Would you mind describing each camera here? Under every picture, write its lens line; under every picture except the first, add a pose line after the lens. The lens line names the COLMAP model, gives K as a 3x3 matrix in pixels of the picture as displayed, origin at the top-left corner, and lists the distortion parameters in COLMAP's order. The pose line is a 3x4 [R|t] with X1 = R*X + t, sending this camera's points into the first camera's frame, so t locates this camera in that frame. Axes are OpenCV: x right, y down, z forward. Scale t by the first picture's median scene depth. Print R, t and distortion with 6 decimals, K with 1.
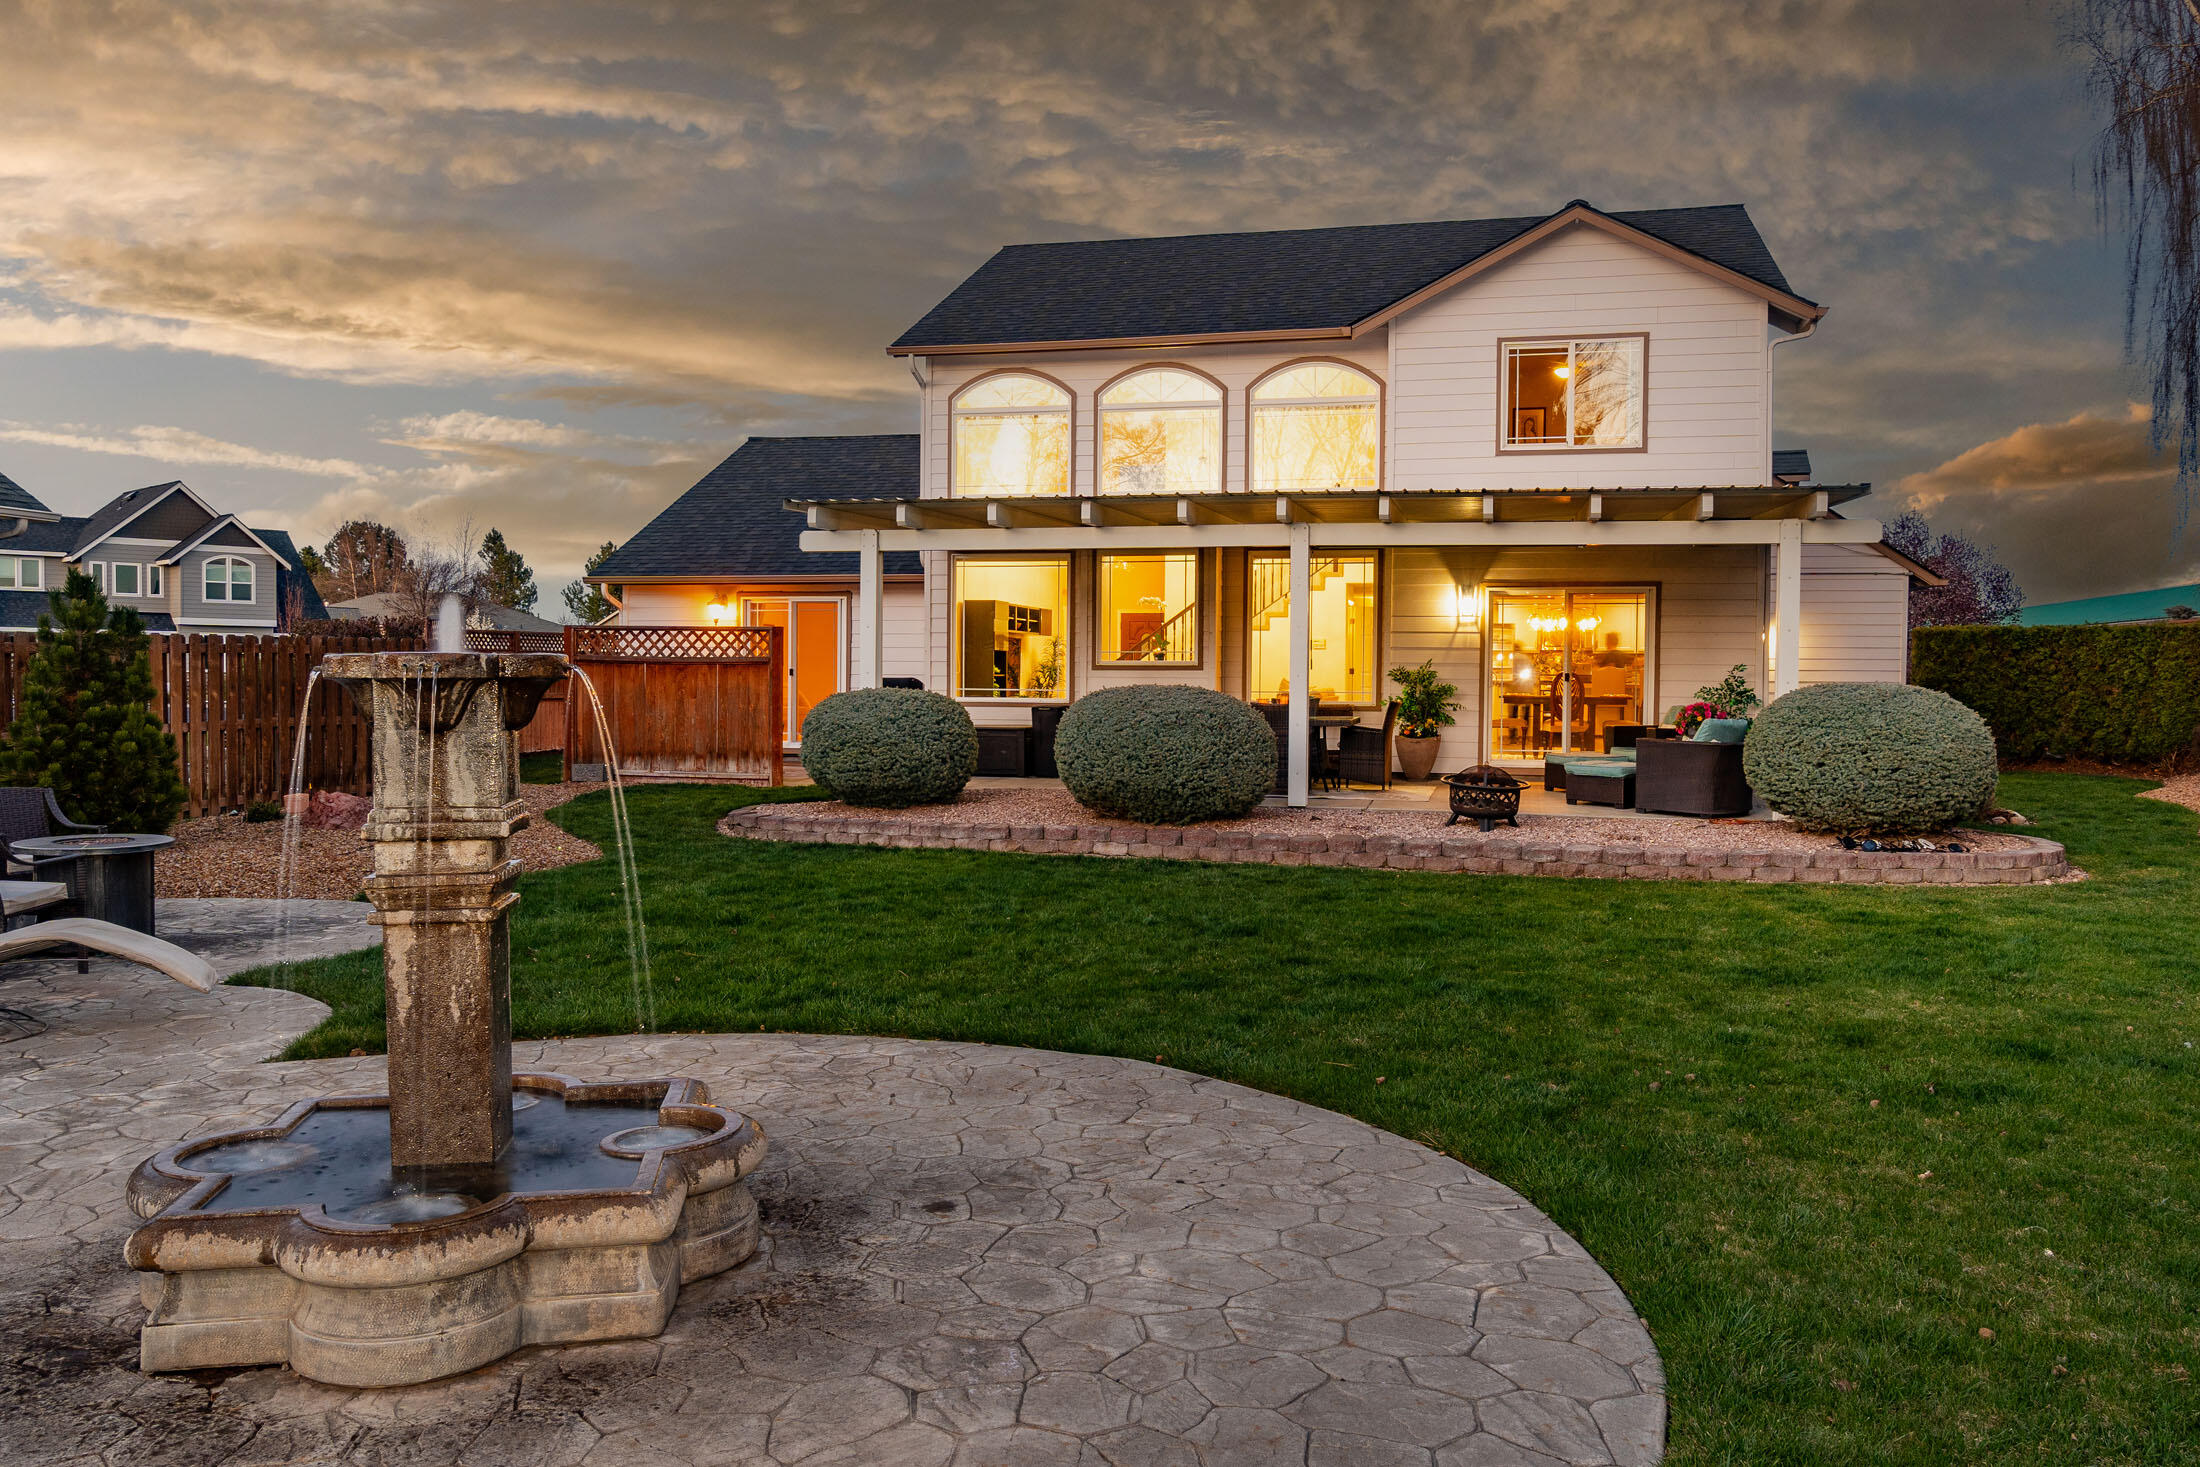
lens RADIAL K [[1744.2, 0, 1100.3], [0, 1744.2, 718.5], [0, 0, 1]] dist [0.016181, -0.003741]
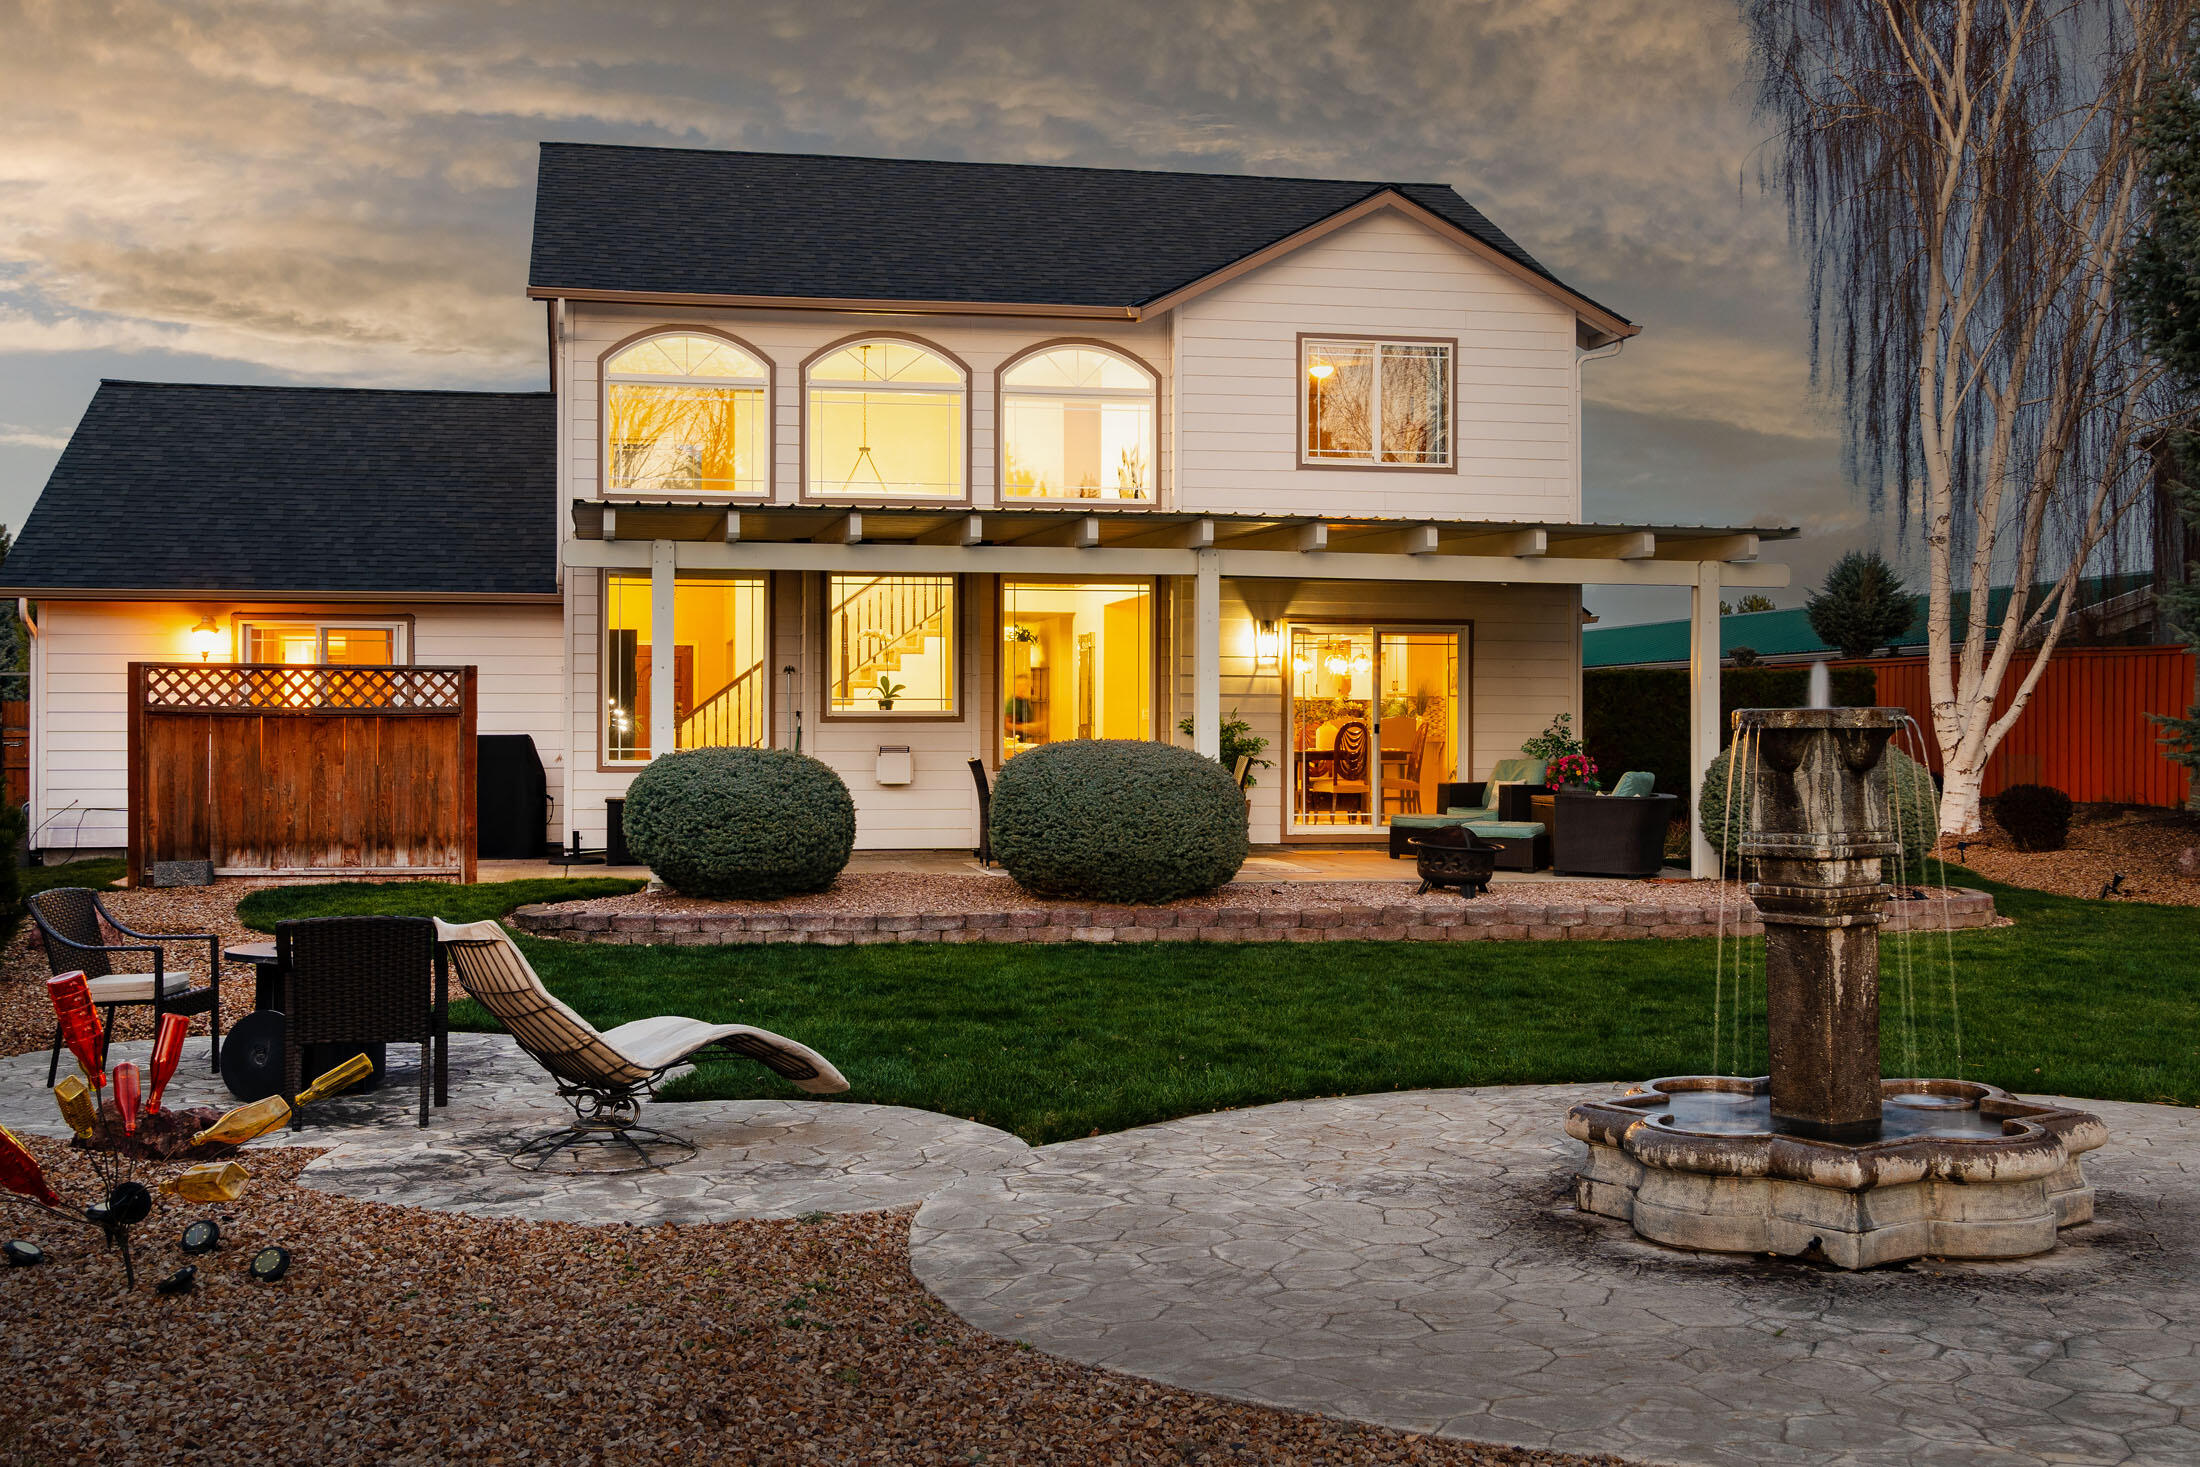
lens RADIAL K [[2654.8, 0, 1099.9], [0, 2654.8, 736.2], [0, 0, 1]] dist [0.022102, 0.000000]
pose [[0.895168, -0.006761, 0.445677, -0.442654], [0.016878, 0.999682, -0.018735, 0.002486], [-0.445408, 0.024293, 0.894998, -0.117196]]
